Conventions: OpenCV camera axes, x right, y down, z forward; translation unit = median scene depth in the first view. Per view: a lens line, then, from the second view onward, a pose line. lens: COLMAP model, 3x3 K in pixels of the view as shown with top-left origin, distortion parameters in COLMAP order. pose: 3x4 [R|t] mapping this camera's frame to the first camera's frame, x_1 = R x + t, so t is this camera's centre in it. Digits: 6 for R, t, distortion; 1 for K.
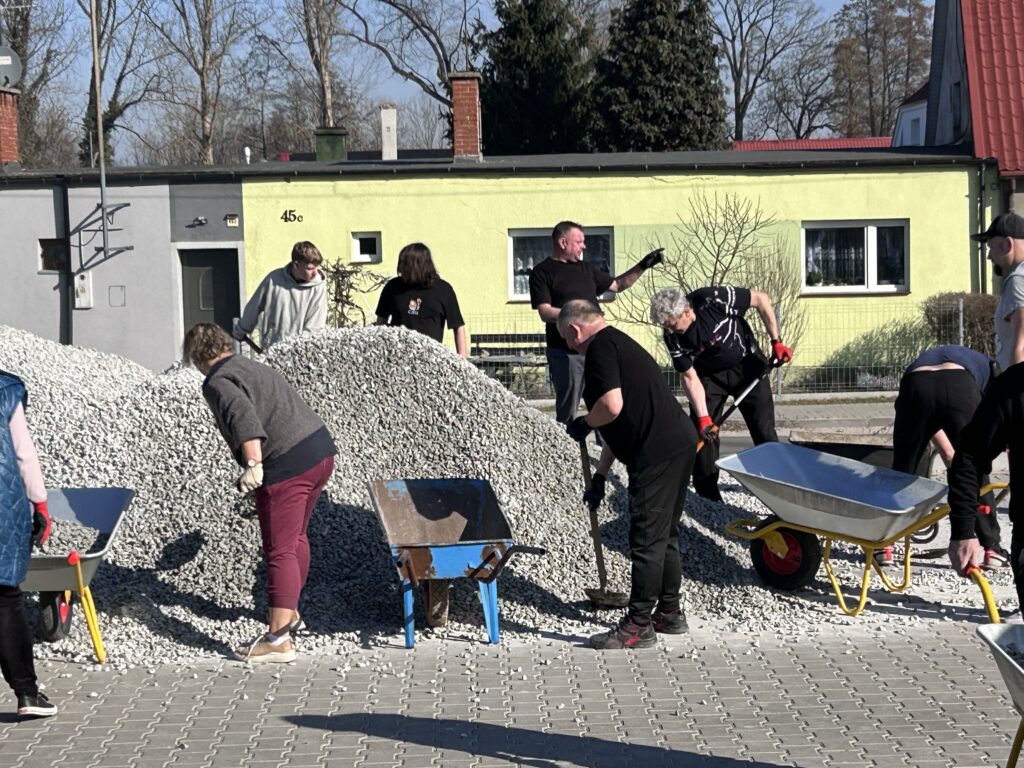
lens RADIAL K [[2478.9, 0, 518.4], [0, 2478.9, 399.2], [0, 0, 1]] dist [0.191520, 0.000000]
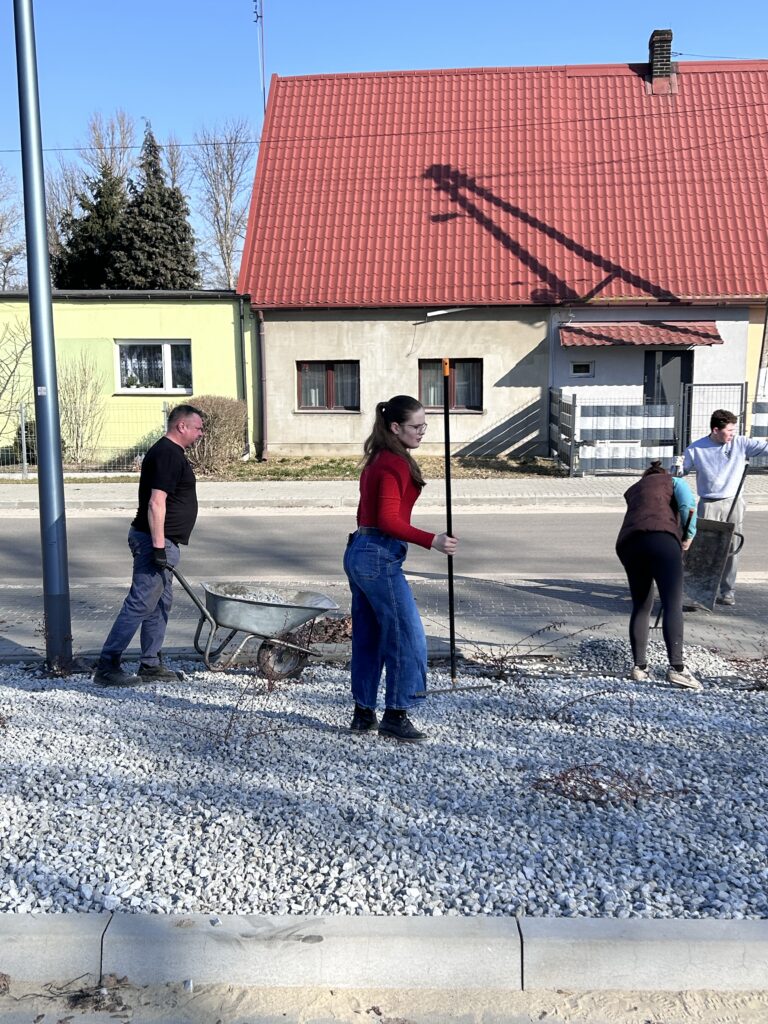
lens RADIAL K [[1136.6, 0, 388.0], [0, 1136.6, 509.6], [0, 0, 1]] dist [0.083436, 0.000000]
pose [[0.999683, 0.016082, -0.019384, 0.274214], [-0.014723, 0.997554, 0.068330, -0.024215], [0.020436, -0.068023, 0.997474, 0.380289]]
